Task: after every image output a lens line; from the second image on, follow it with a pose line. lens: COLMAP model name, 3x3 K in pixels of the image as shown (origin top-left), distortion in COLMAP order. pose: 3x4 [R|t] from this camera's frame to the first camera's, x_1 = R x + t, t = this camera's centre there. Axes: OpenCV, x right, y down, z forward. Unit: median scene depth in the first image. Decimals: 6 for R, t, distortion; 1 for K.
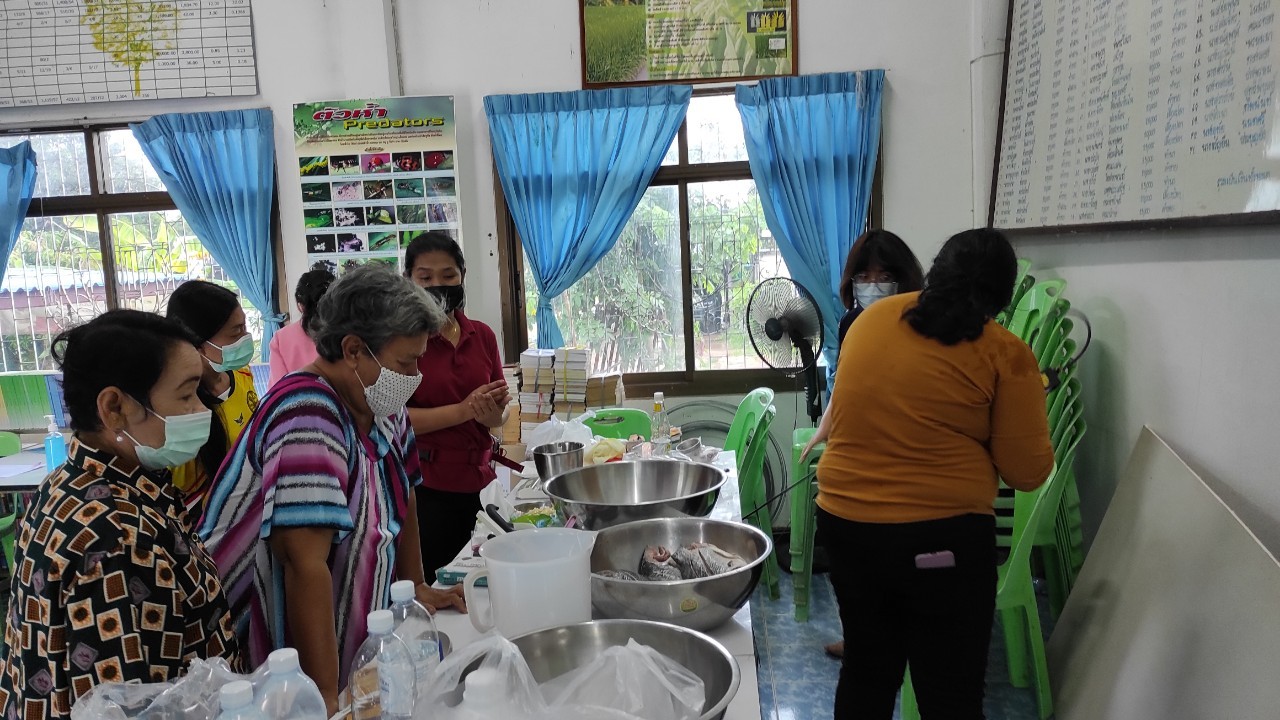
lens RADIAL K [[918.1, 0, 623.4], [0, 918.1, 371.3], [0, 0, 1]] dist [0.018479, -0.021606]
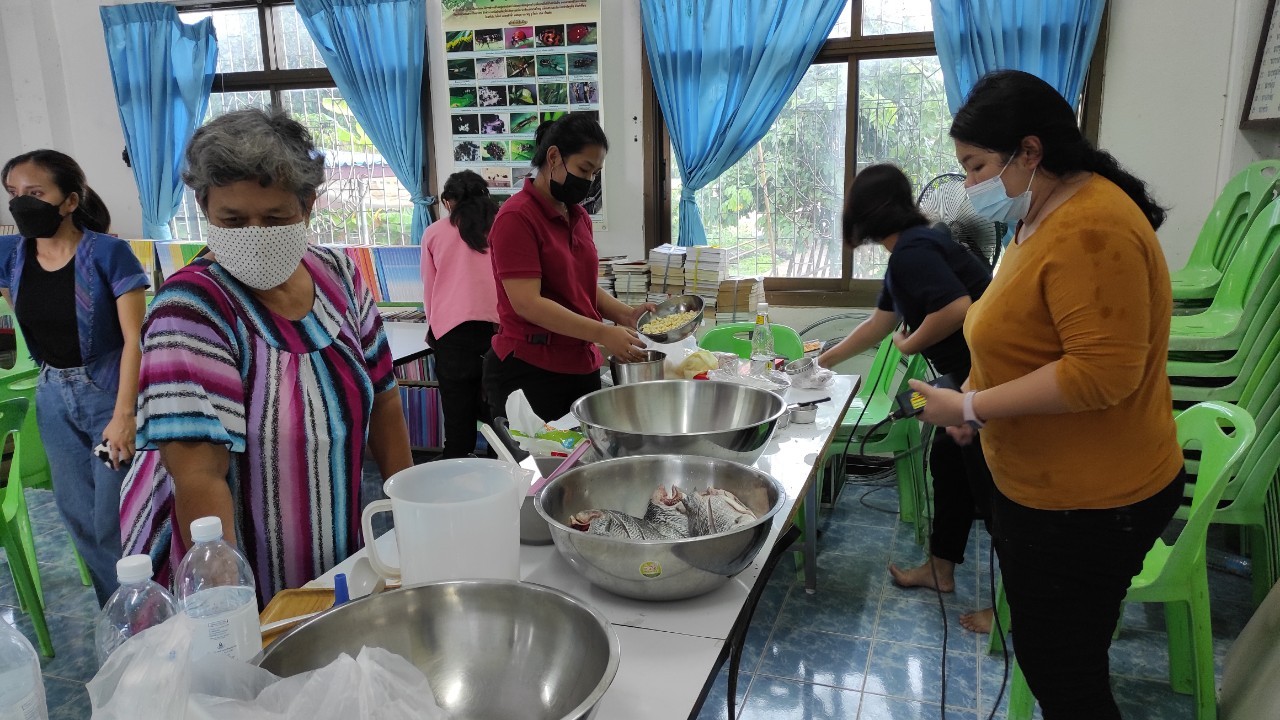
lens RADIAL K [[918.1, 0, 641.9], [0, 918.1, 367.7], [0, 0, 1]] dist [0.018479, -0.021606]
pose [[0.966763, 0.081805, -0.242232, 0.107315], [-0.054030, 0.991402, 0.119172, -0.010798], [0.249899, -0.102123, 0.962871, 0.091581]]
